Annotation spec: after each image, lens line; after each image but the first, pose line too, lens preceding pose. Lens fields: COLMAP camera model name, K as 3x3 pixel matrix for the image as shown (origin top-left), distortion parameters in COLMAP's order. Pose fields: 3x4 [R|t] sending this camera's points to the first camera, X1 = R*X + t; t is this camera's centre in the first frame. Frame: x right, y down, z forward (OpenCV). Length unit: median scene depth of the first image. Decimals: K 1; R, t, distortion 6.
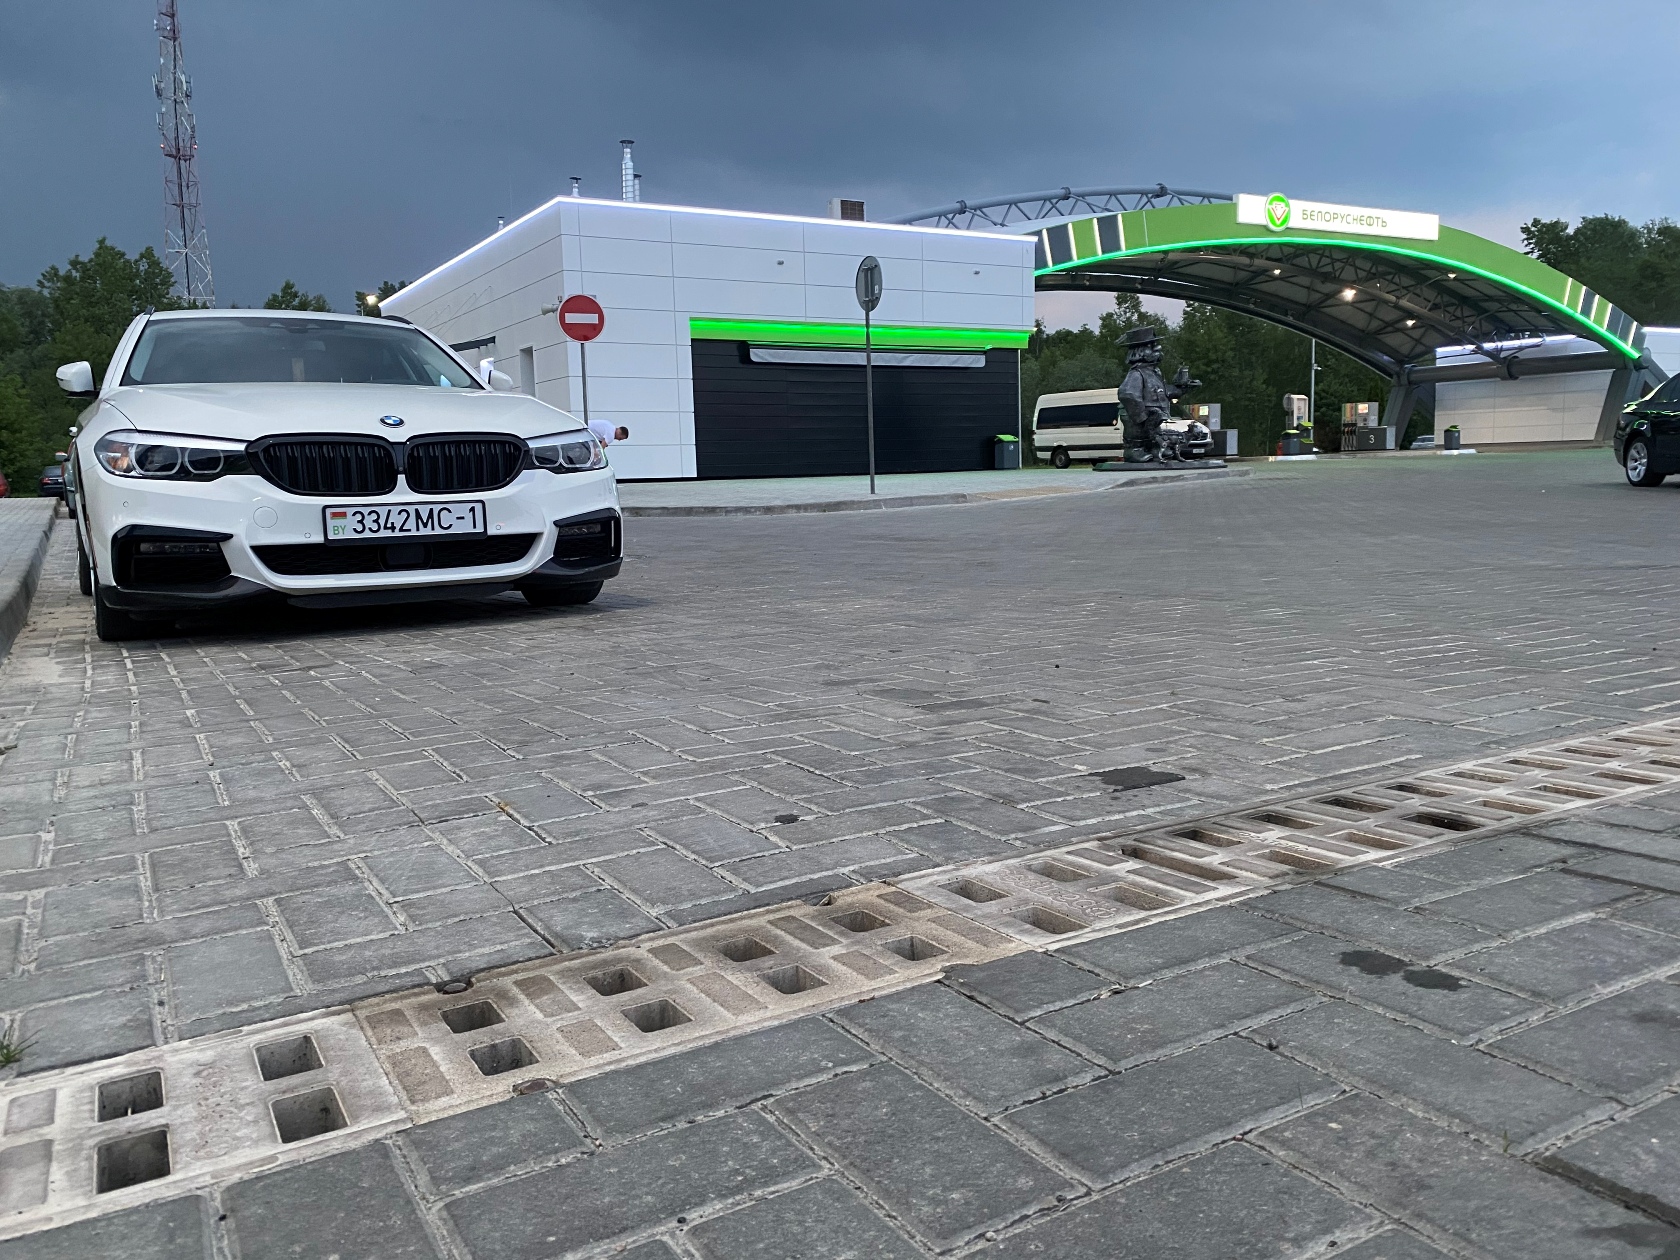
lens RADIAL K [[1326.4, 0, 840.0], [0, 1326.4, 630.0], [0, 0, 1]] dist [-0.004803, 0.001949]
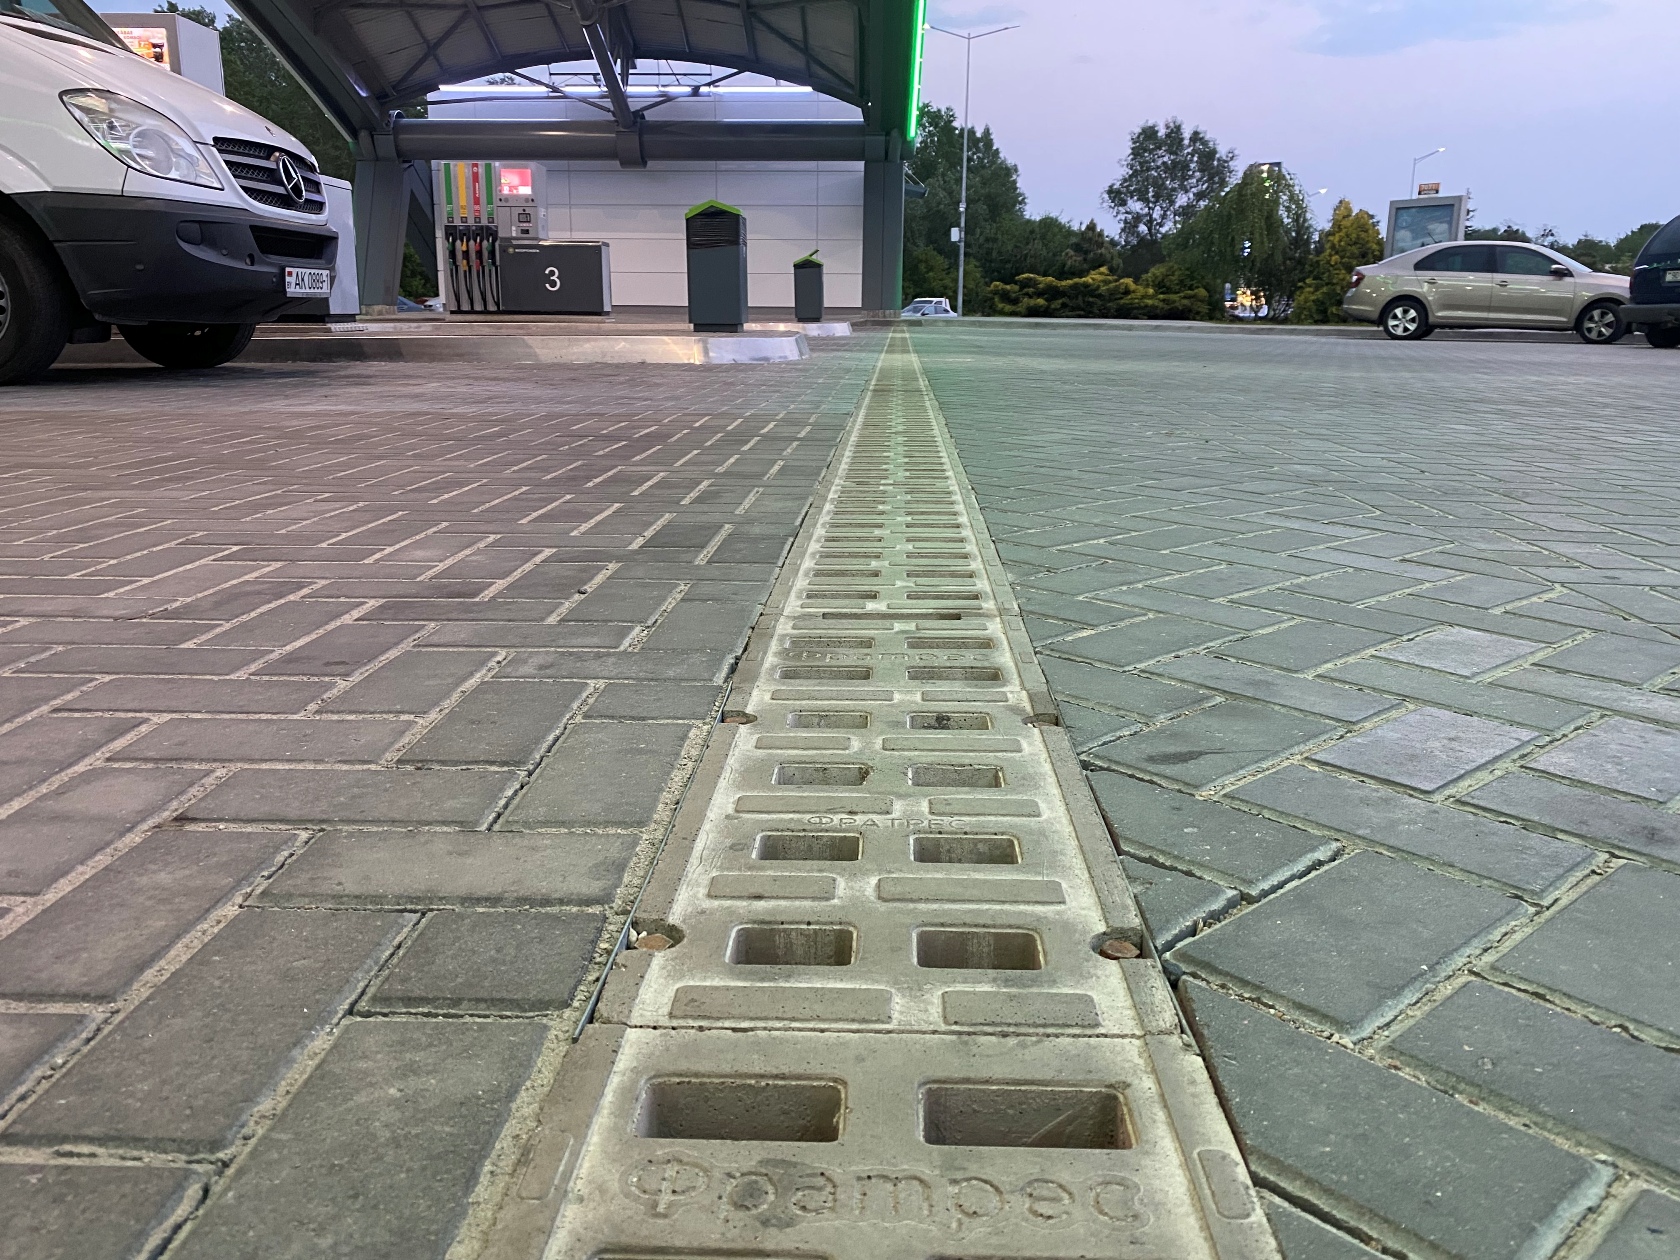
lens RADIAL K [[1336.3, 0, 840.0], [0, 1336.3, 630.0], [0, 0, 1]] dist [0.006927, -0.017656]
pose [[0.552903, -0.156665, 0.818385, 0.141048], [0.075515, 0.987545, 0.138029, -0.089325], [-0.829817, -0.014516, 0.557847, 0.681470]]
